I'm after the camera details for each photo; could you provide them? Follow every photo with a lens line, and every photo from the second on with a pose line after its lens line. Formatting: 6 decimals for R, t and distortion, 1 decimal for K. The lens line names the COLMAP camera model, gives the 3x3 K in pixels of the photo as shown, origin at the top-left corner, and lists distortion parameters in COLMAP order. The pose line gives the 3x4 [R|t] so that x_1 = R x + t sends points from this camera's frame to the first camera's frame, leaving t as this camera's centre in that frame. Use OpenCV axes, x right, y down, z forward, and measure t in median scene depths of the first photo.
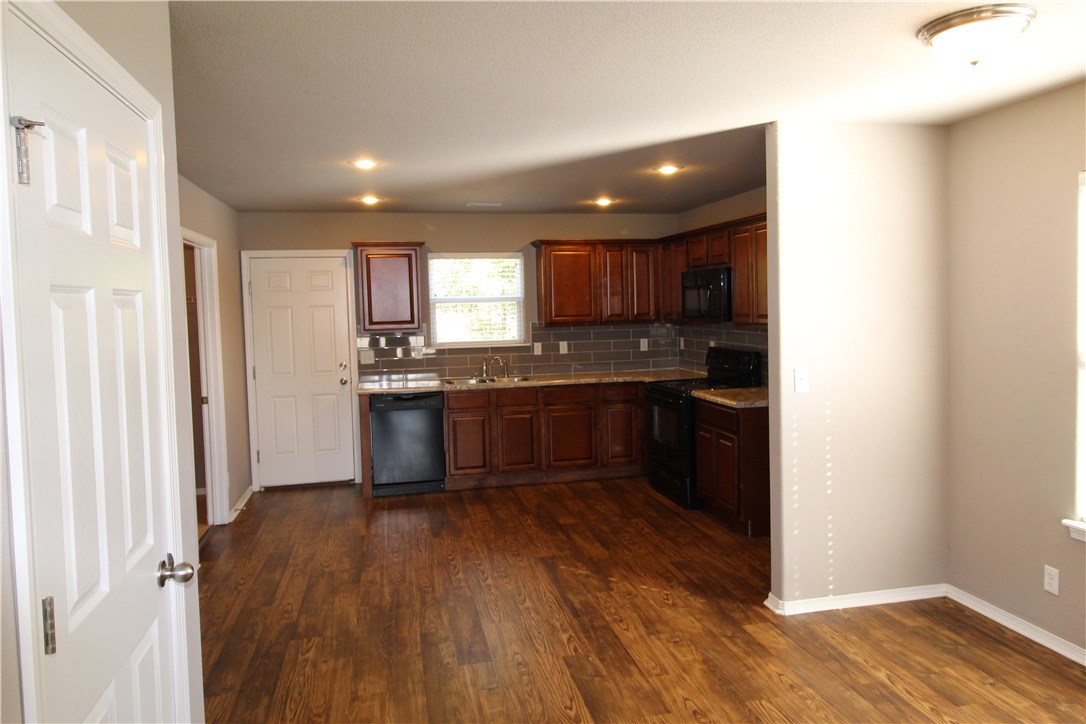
lens RADIAL K [[723.3, 0, 545.8], [0, 723.3, 342.0], [0, 0, 1]] dist [0.008903, -0.008625]
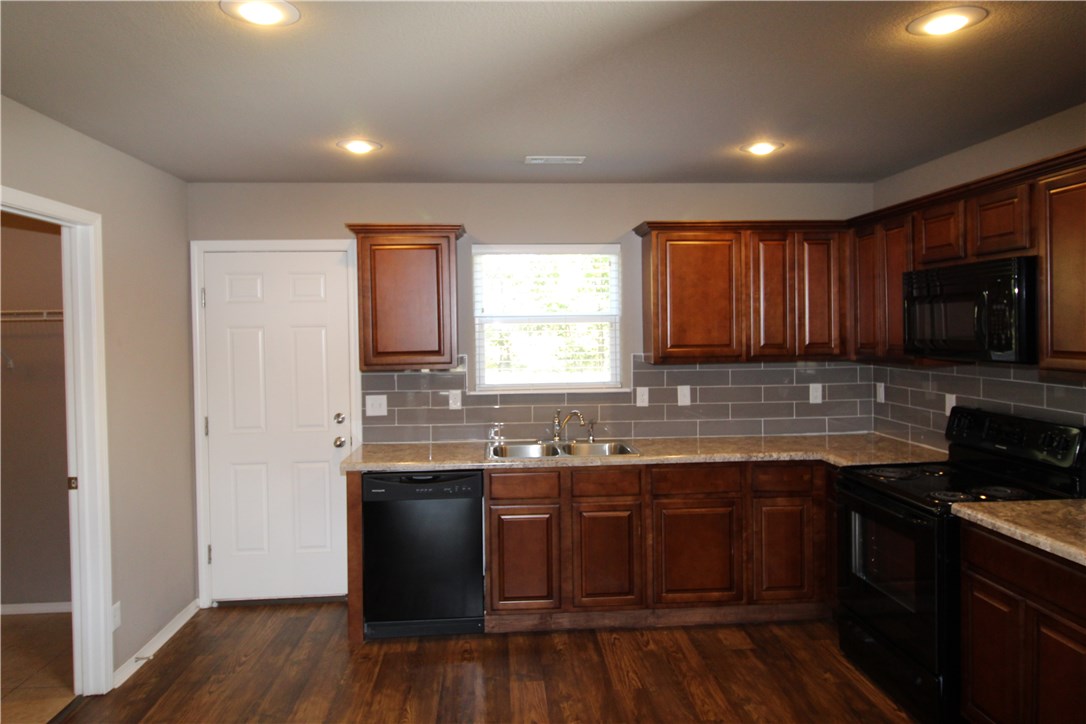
lens RADIAL K [[723.3, 0, 545.0], [0, 723.3, 336.5], [0, 0, 1]] dist [0.008903, -0.008625]
pose [[0.988860, 0.012830, -0.148295, -0.003024], [-0.018225, 0.999218, -0.035079, -0.024807], [0.147729, 0.037391, 0.988321, 0.458107]]
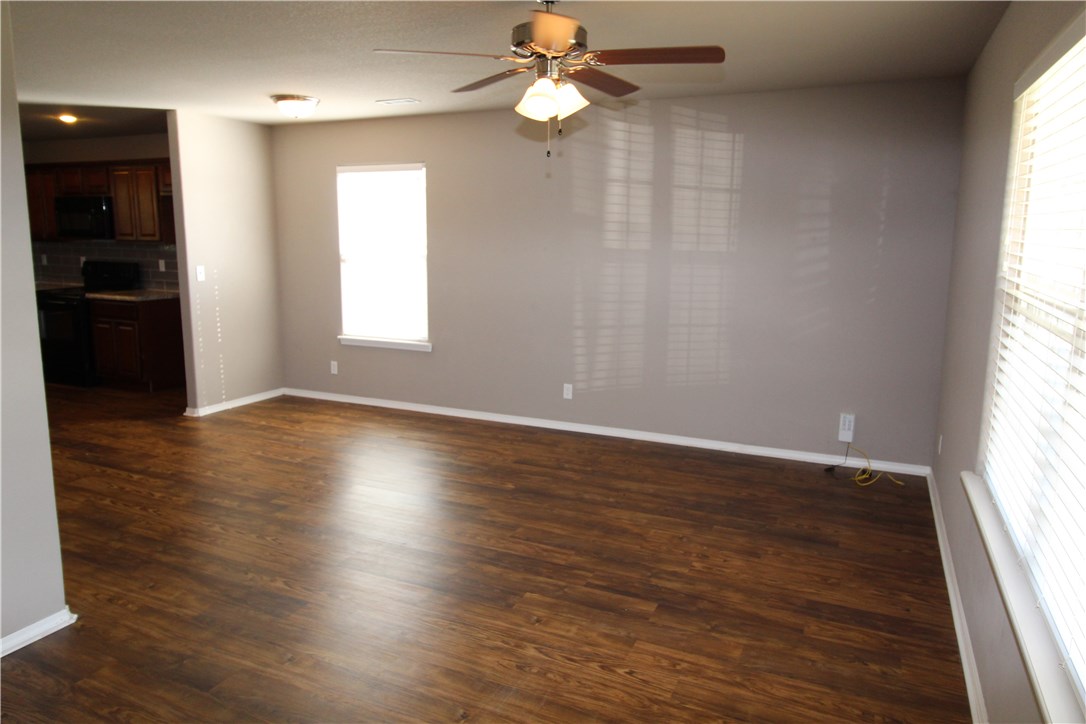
lens RADIAL K [[723.3, 0, 544.3], [0, 723.3, 343.3], [0, 0, 1]] dist [0.008903, -0.008625]
pose [[0.607496, -0.095075, 0.788612, -0.317338], [0.016869, 0.994131, 0.106858, 0.031416], [-0.794143, -0.051613, 0.605535, -0.408451]]
